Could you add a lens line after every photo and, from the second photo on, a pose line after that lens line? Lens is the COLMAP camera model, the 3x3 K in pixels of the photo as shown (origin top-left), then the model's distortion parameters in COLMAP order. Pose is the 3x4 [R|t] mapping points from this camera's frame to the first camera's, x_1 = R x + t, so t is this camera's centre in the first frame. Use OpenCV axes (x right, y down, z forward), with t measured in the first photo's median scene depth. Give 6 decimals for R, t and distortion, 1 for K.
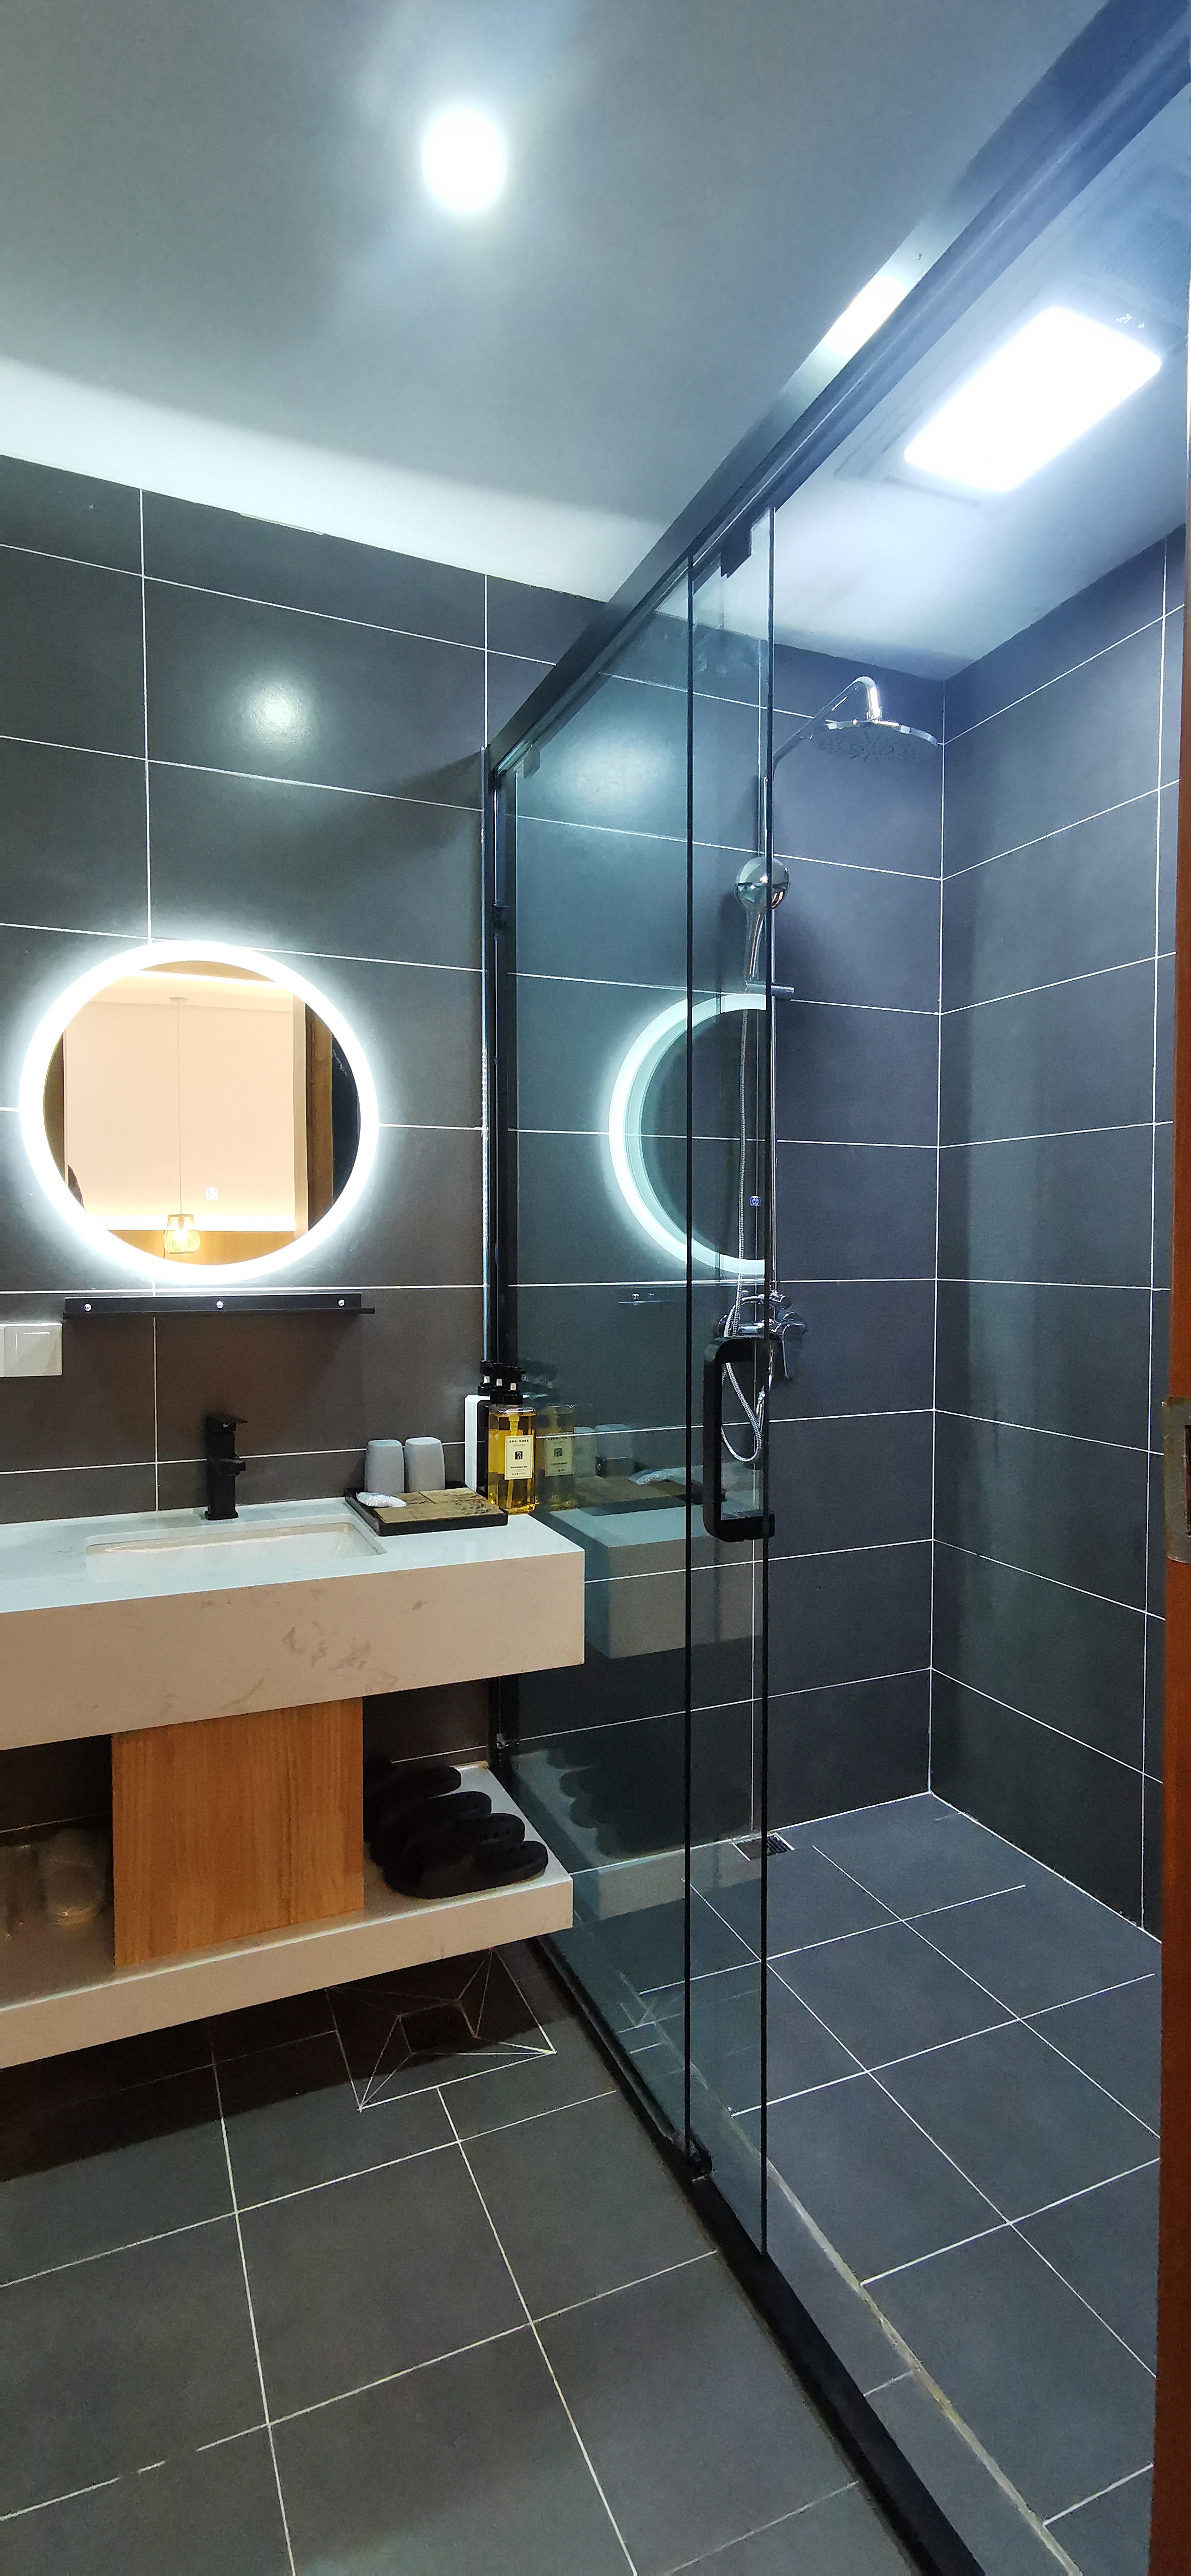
lens RADIAL K [[1187.0, 0, 598.0], [0, 1187.0, 1288.1], [0, 0, 1]] dist [-0.003262, 0.011909]
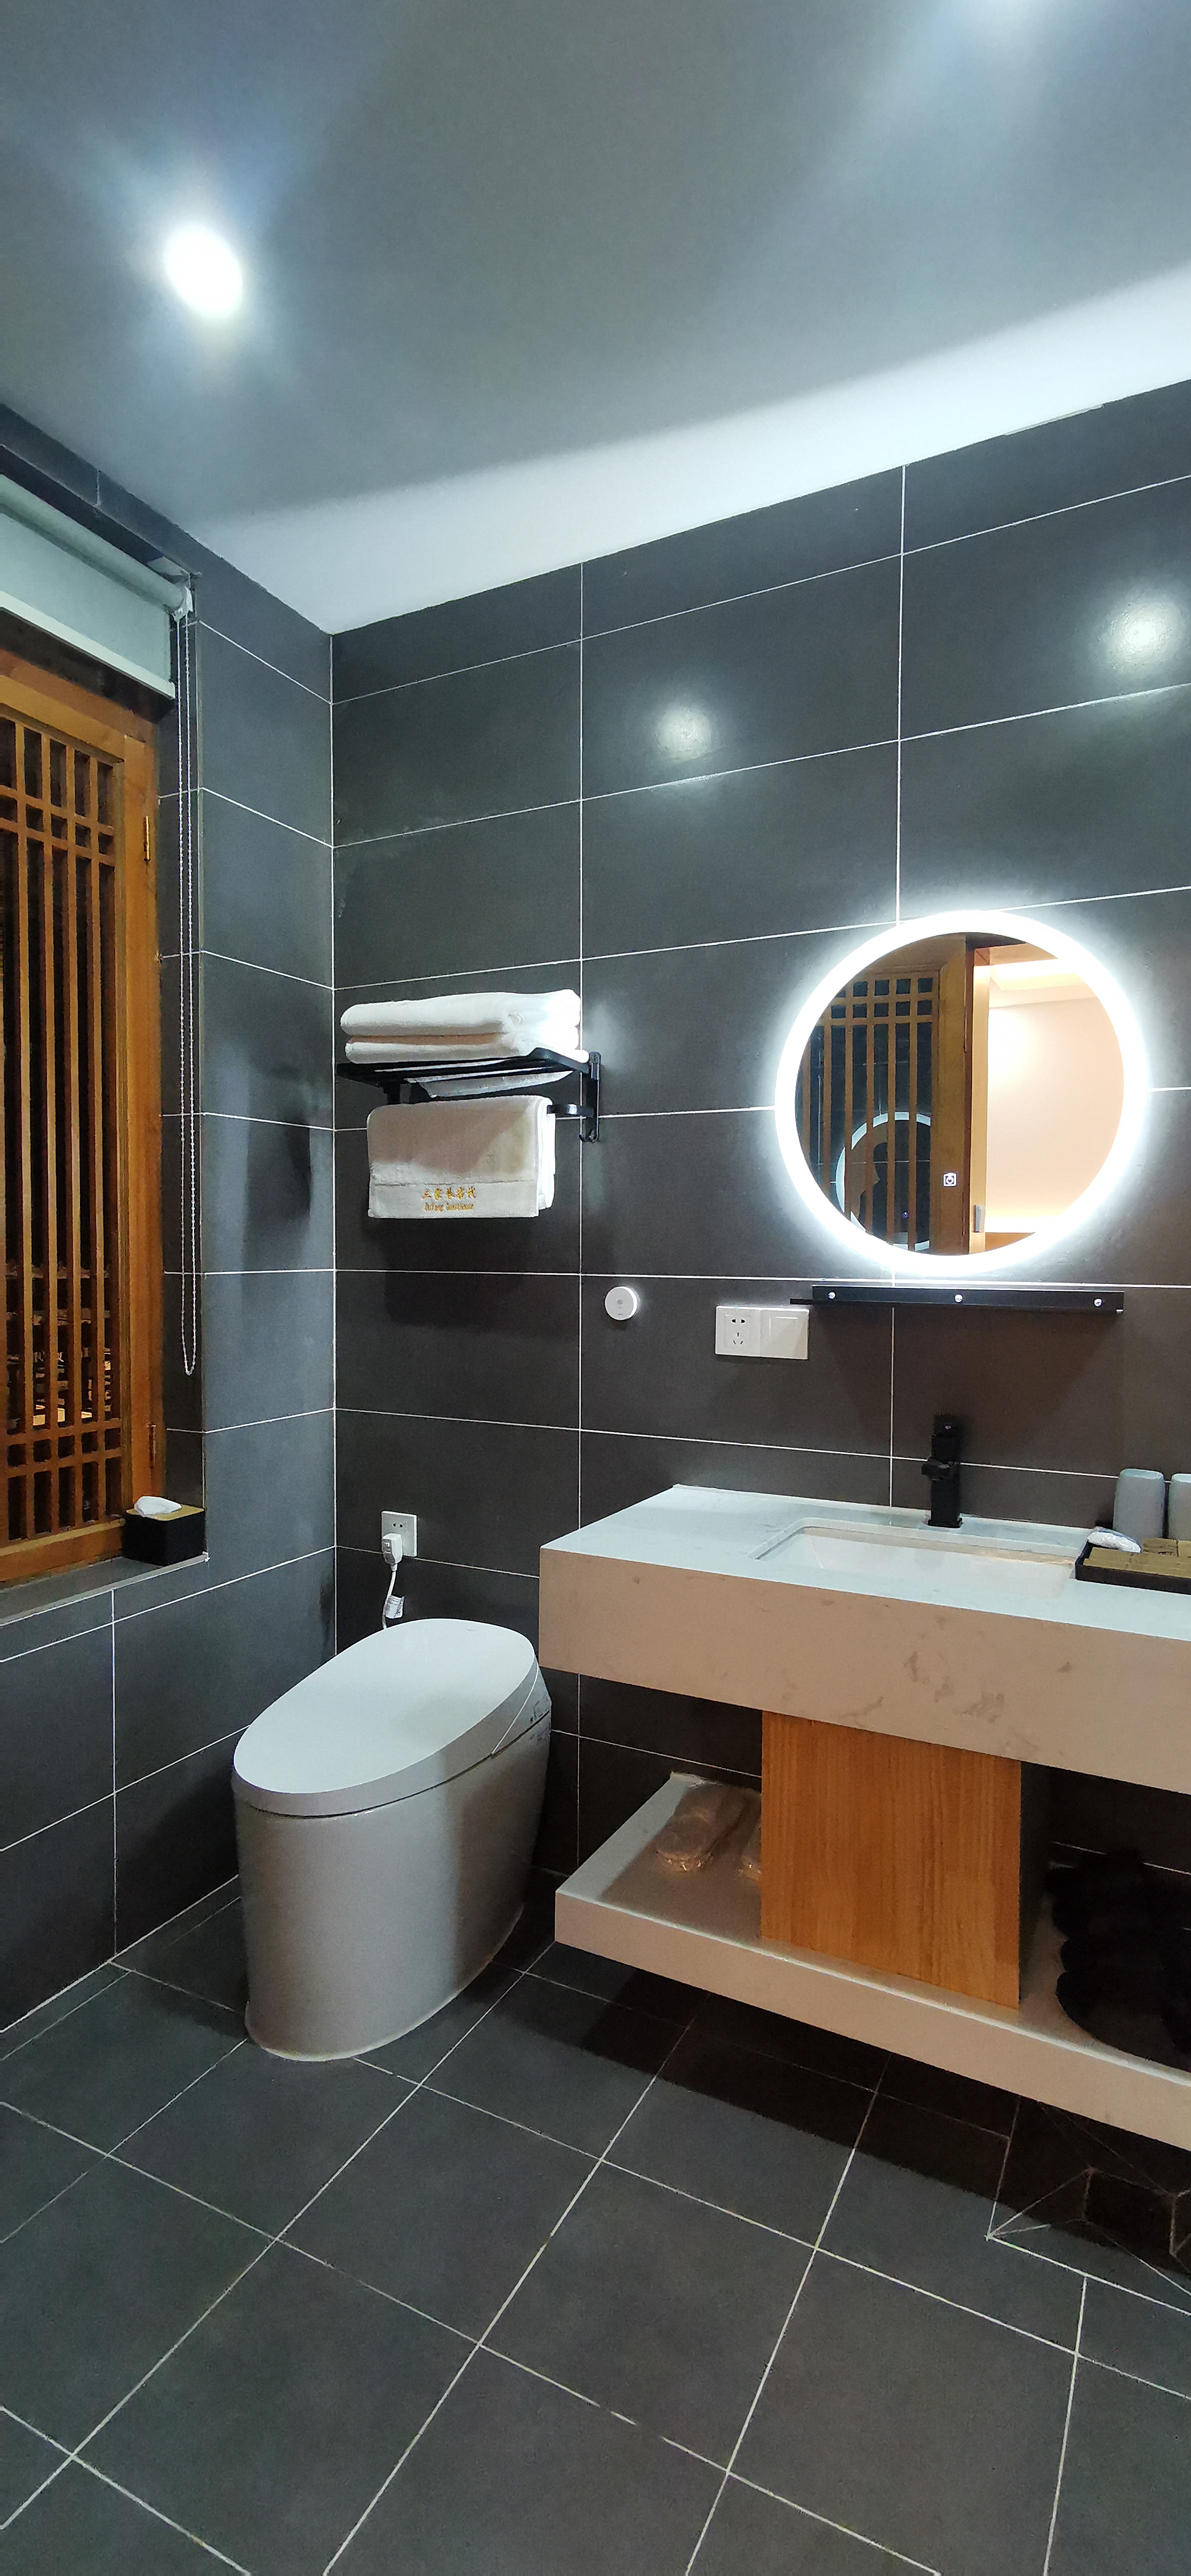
lens RADIAL K [[1187.0, 0, 598.0], [0, 1187.0, 1288.1], [0, 0, 1]] dist [-0.003262, 0.011909]
pose [[0.634545, 0.029273, -0.772331, 0.234154], [-0.036012, 0.999317, 0.008289, 0.008838], [0.772046, 0.022553, 0.635166, 0.196436]]
